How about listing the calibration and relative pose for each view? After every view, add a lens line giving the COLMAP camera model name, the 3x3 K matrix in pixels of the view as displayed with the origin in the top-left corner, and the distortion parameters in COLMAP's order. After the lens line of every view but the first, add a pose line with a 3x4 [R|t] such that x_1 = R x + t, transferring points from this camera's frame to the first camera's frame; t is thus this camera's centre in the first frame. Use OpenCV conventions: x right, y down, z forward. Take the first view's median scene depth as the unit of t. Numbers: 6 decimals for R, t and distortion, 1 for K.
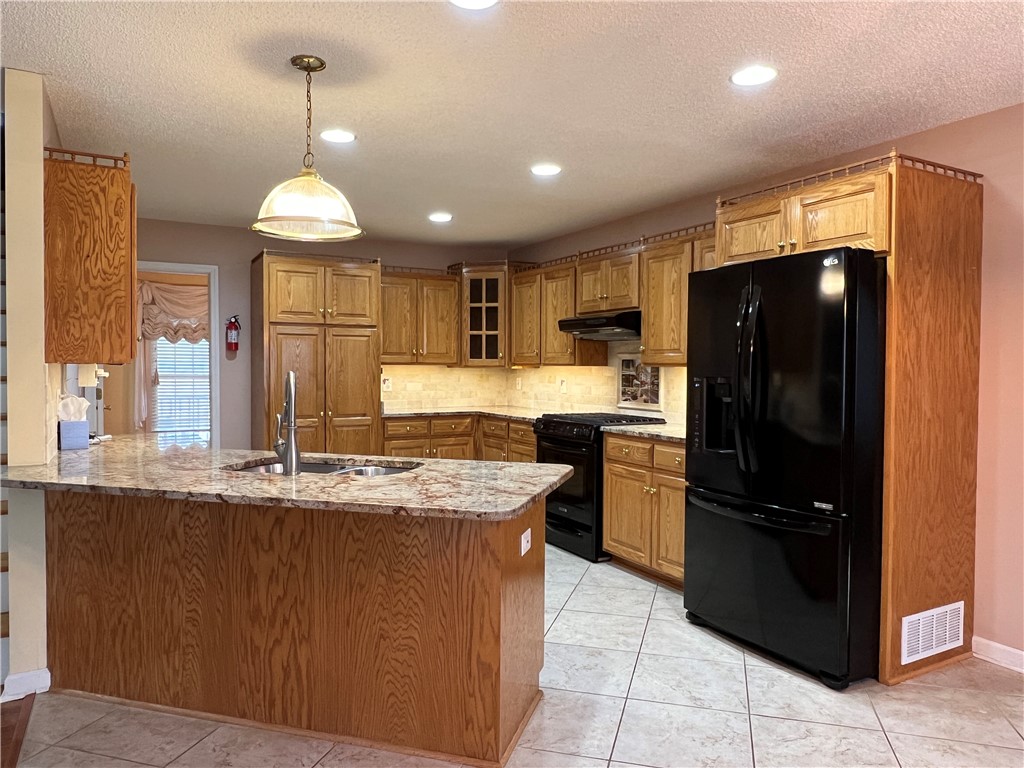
lens RADIAL K [[698.3, 0, 512.5], [0, 698.3, 384.5], [0, 0, 1]] dist [0.007875, 0.000928]
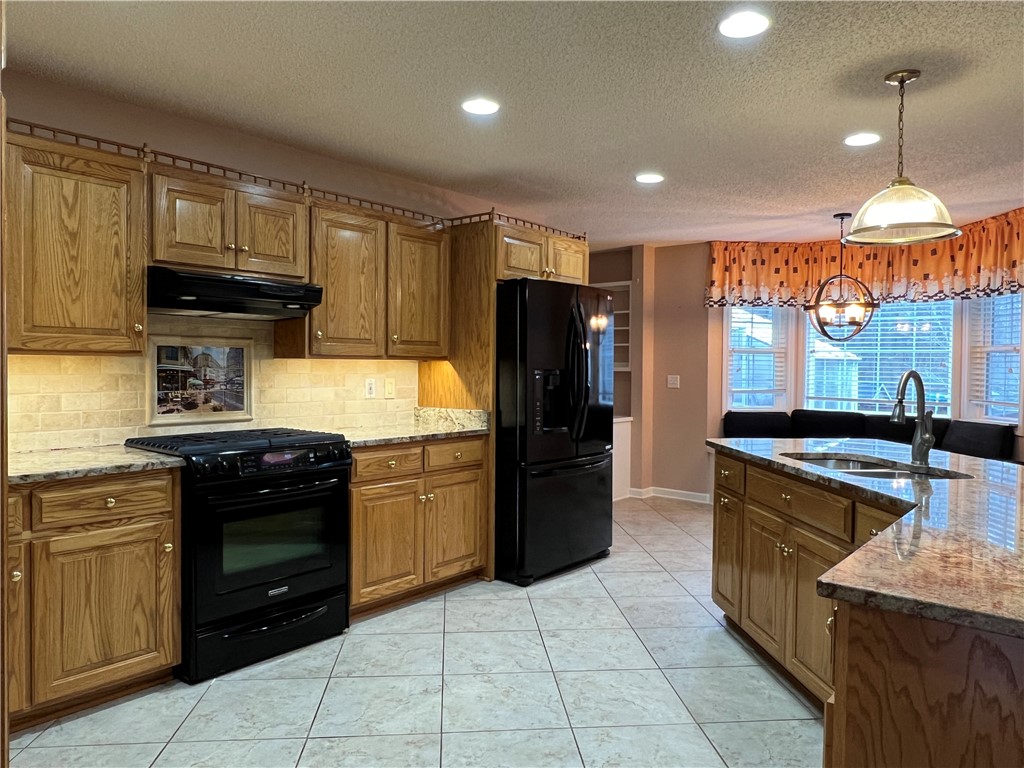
lens RADIAL K [[698.3, 0, 511.6], [0, 698.3, 382.0], [0, 0, 1]] dist [0.007875, 0.000928]
pose [[-0.348934, -0.028023, 0.936728, -0.613383], [0.016437, 0.999216, 0.036015, -0.024899], [-0.937003, 0.027964, -0.348200, 1.092477]]
